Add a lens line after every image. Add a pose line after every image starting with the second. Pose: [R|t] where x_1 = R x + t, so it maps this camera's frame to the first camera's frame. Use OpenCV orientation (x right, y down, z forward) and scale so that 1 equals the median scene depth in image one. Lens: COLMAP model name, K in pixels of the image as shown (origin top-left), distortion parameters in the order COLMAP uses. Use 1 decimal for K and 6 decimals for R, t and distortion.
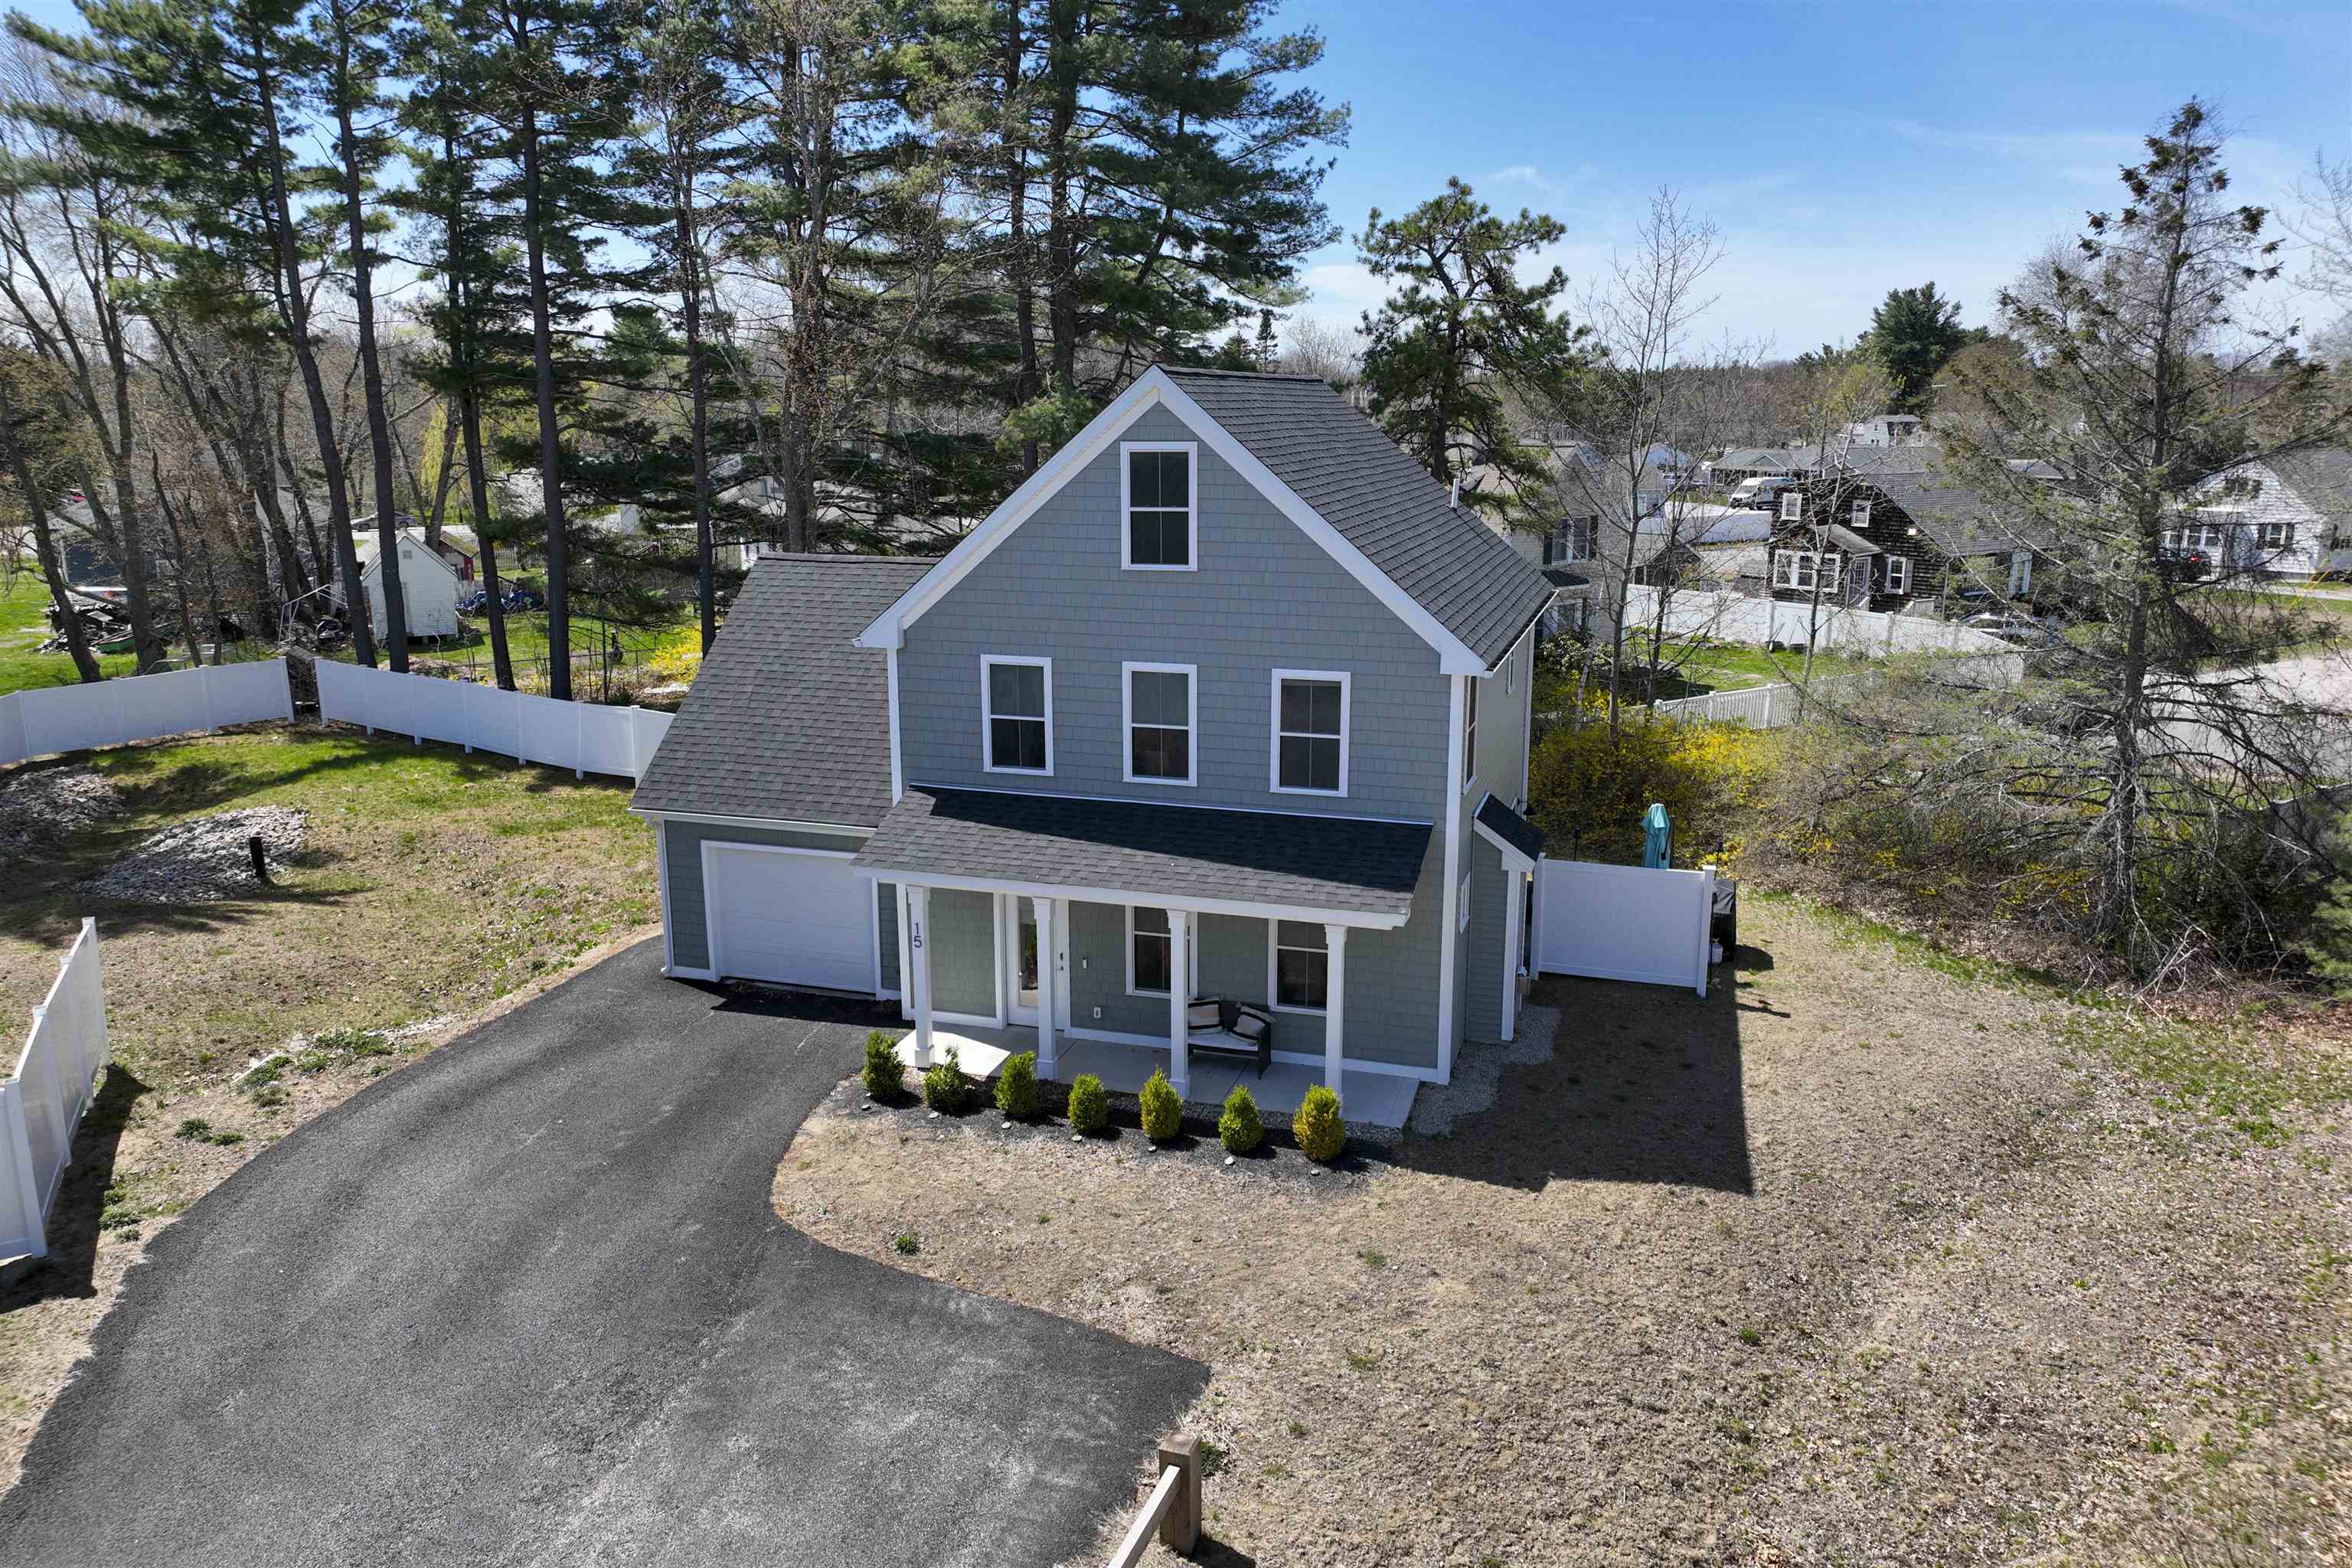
lens RADIAL K [[1639.2, 0, 1178.9], [0, 1639.2, 797.5], [0, 0, 1]] dist [0.000034, 0.008329]
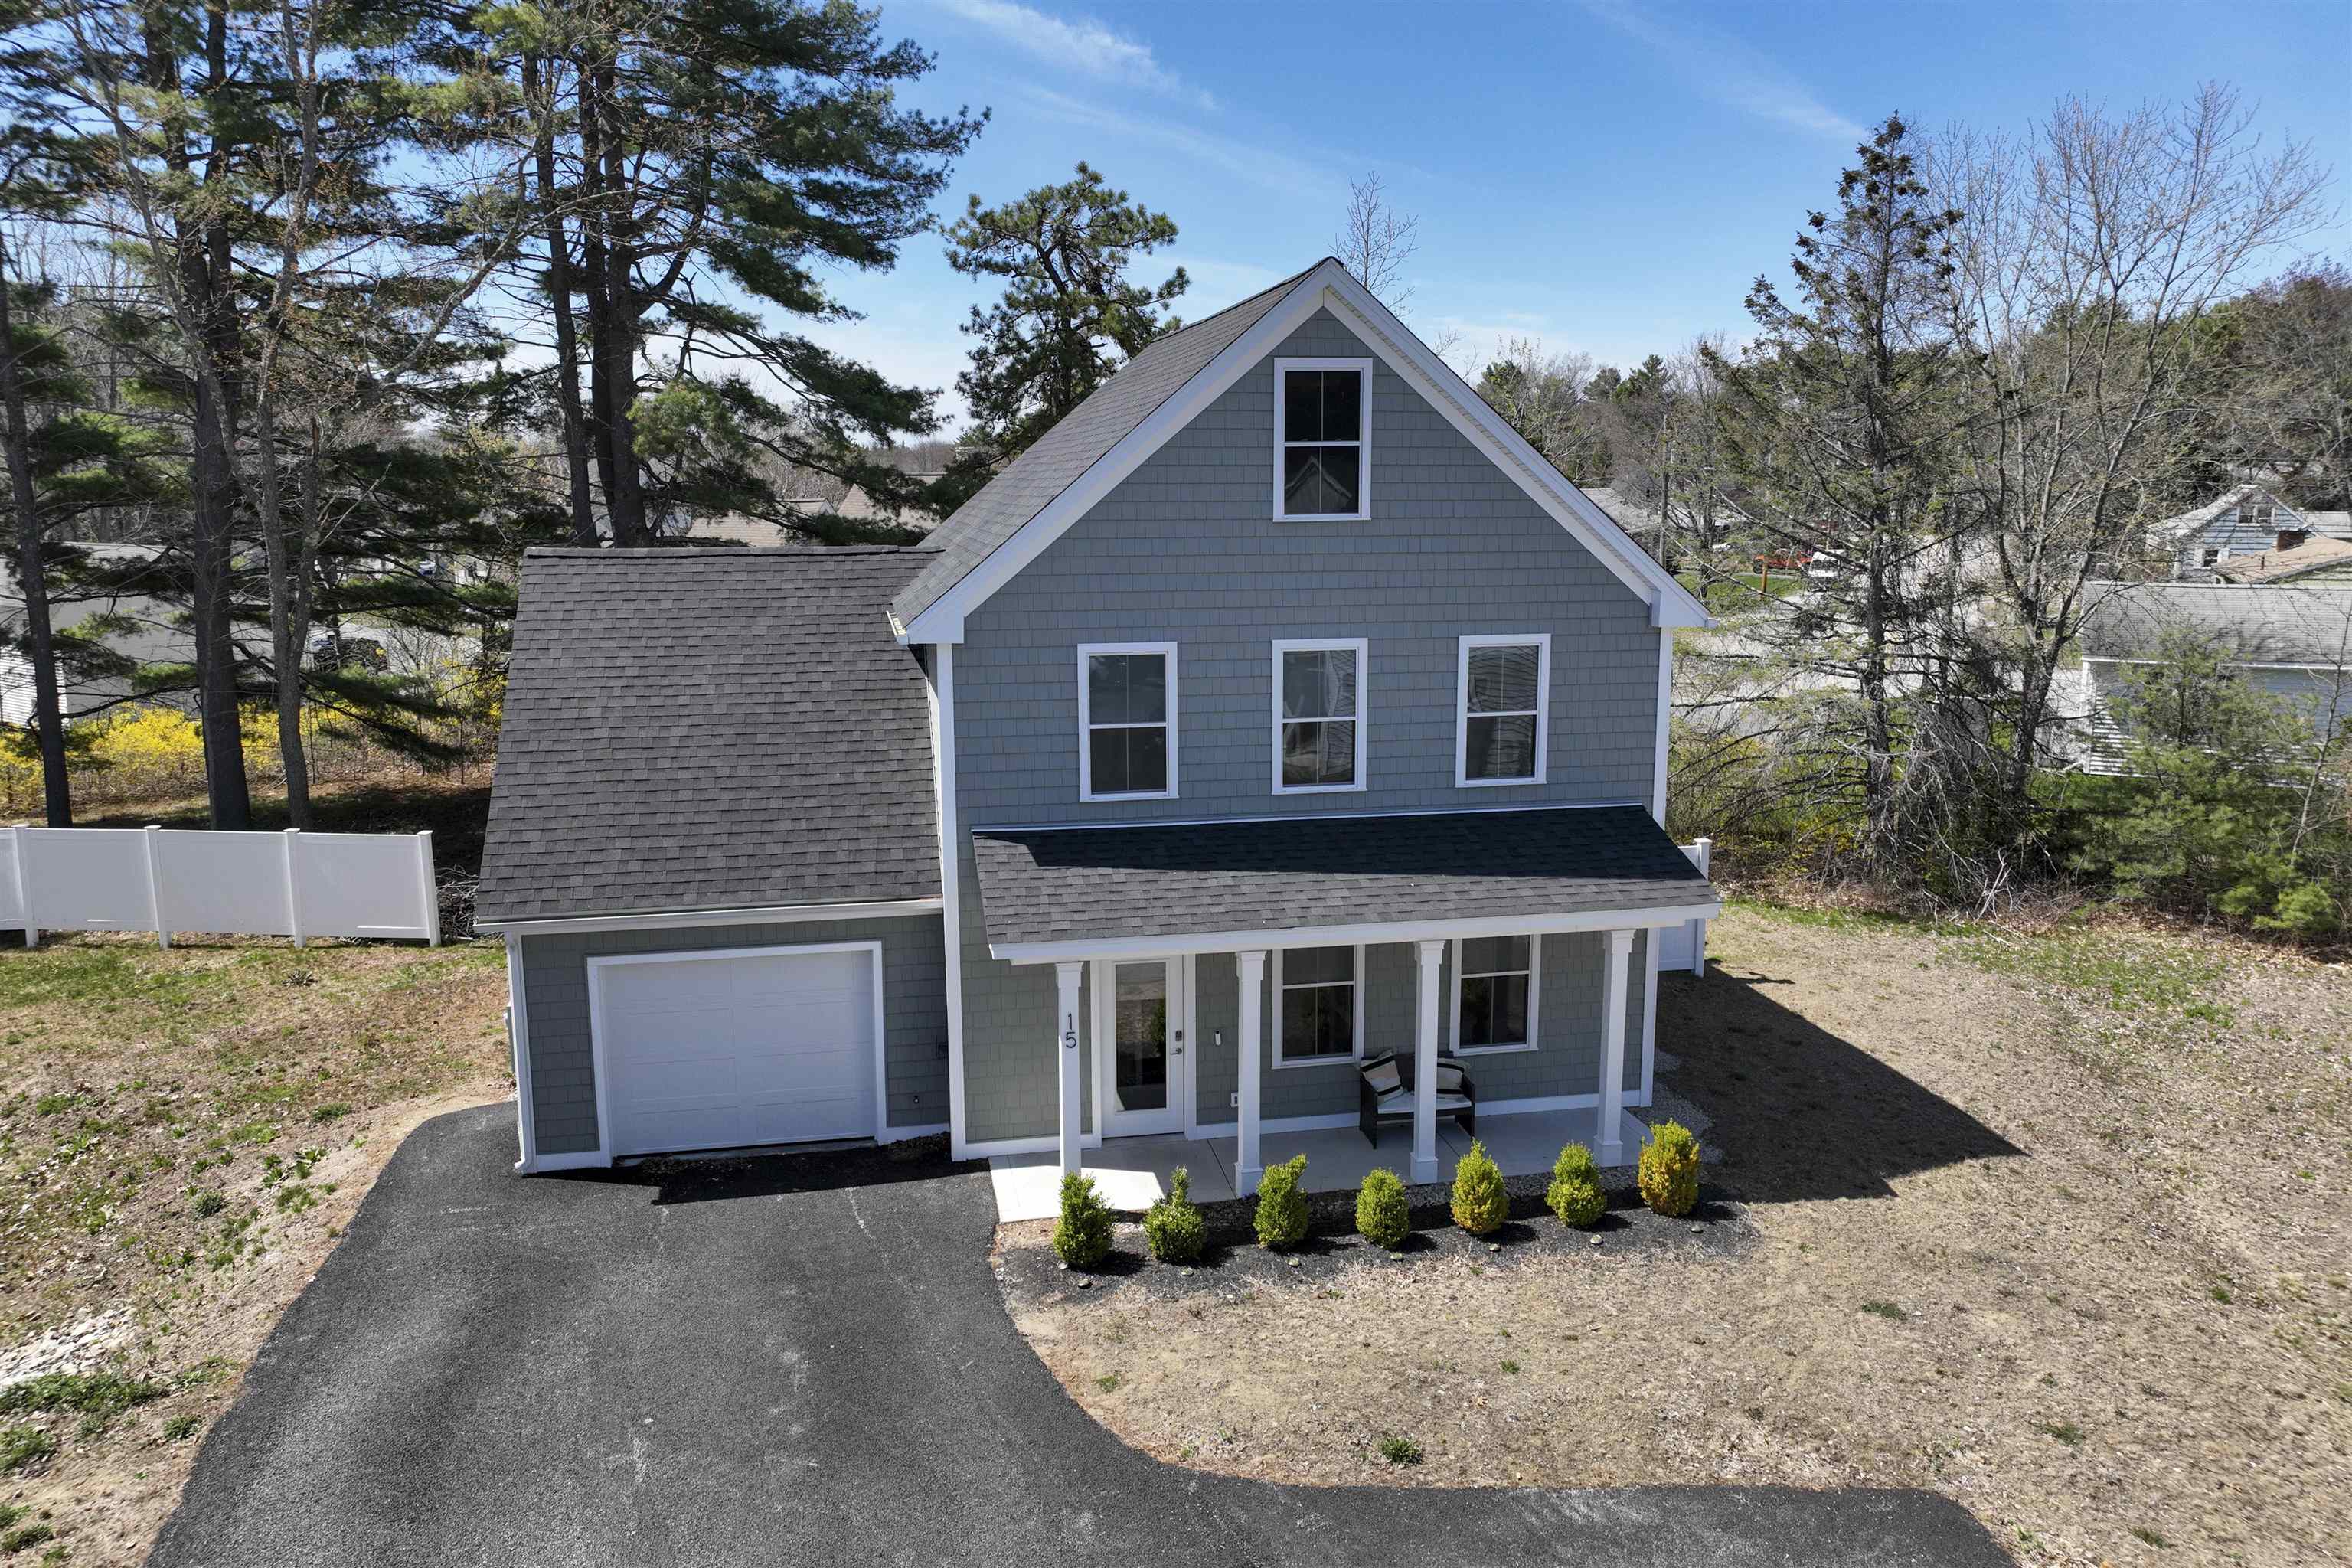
lens RADIAL K [[1637.4, 0, 1176.0], [0, 1637.4, 784.0], [0, 0, 1]] dist [0.005931, 0.004563]
pose [[0.879258, -0.087959, 0.468155, -0.389490], [0.113855, 0.993124, -0.027243, 0.000996], [-0.462539, 0.077255, 0.883226, 0.292339]]
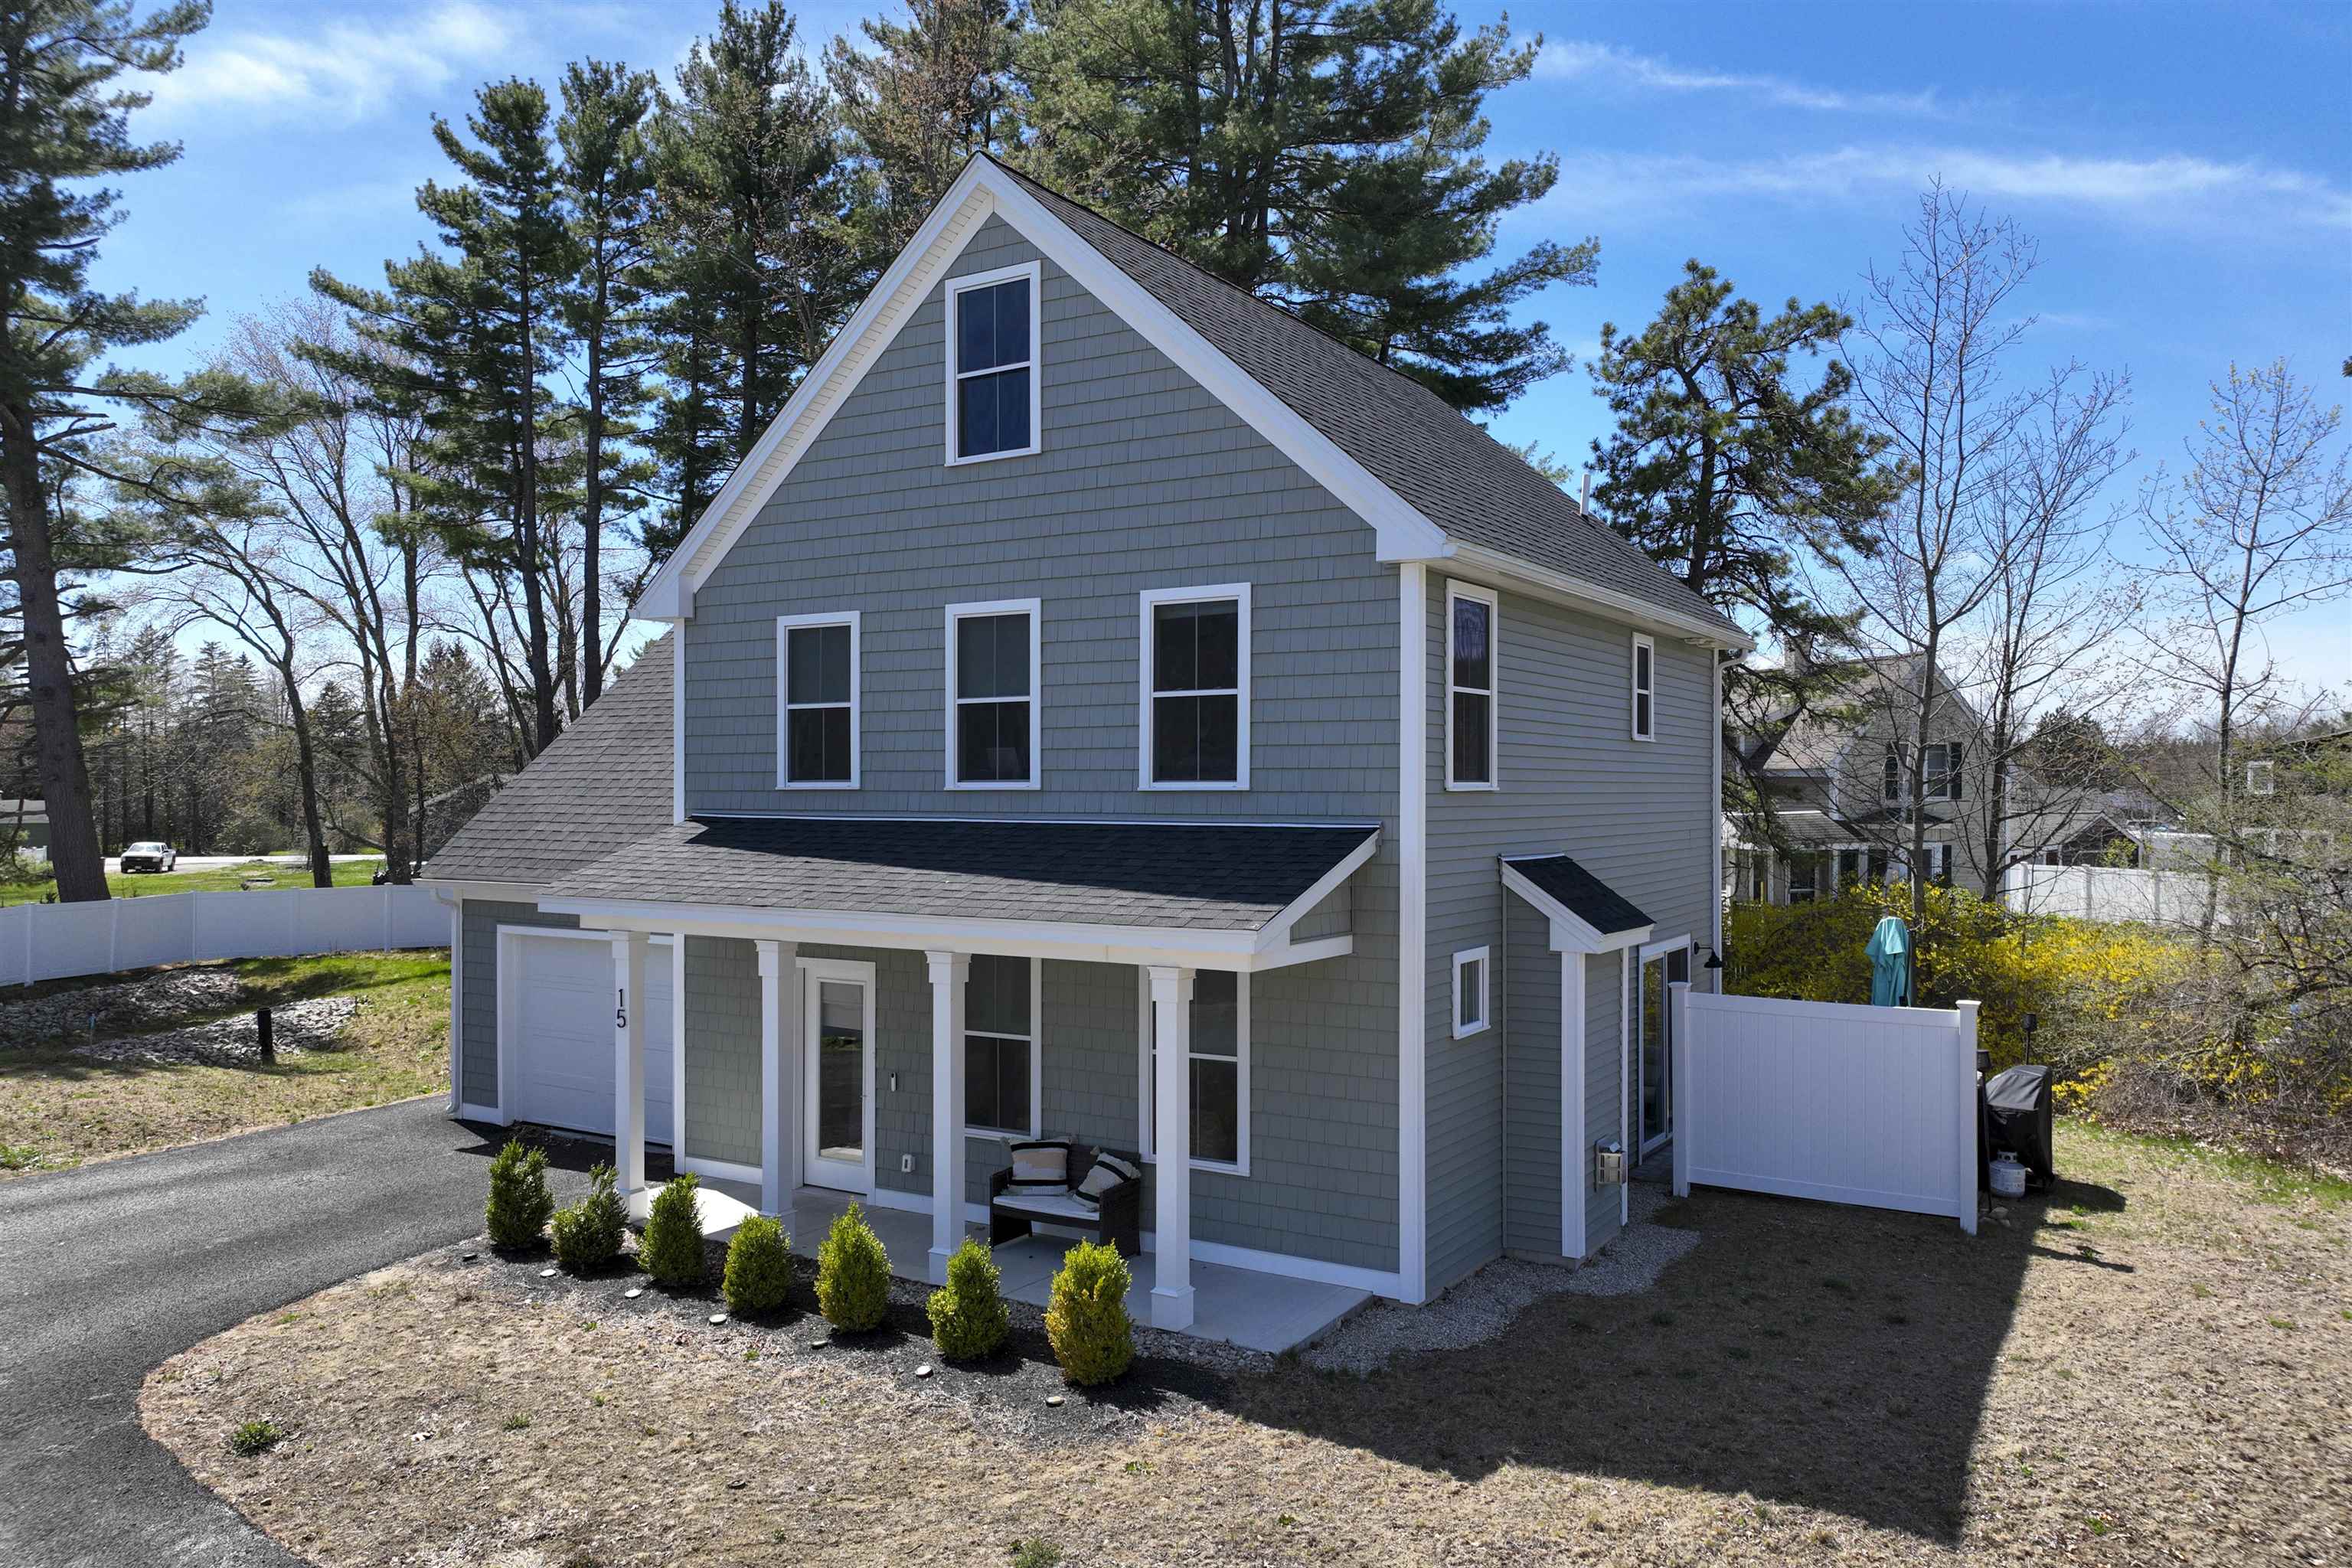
lens RADIAL K [[1655.9, 0, 1177.5], [0, 1655.9, 812.0], [0, 0, 1]] dist [0.005908, 0.004830]
pose [[0.969019, 0.005653, -0.246922, 0.194121], [-0.059755, 0.975404, -0.212172, 0.118346], [0.239649, 0.220353, 0.945523, 0.353062]]
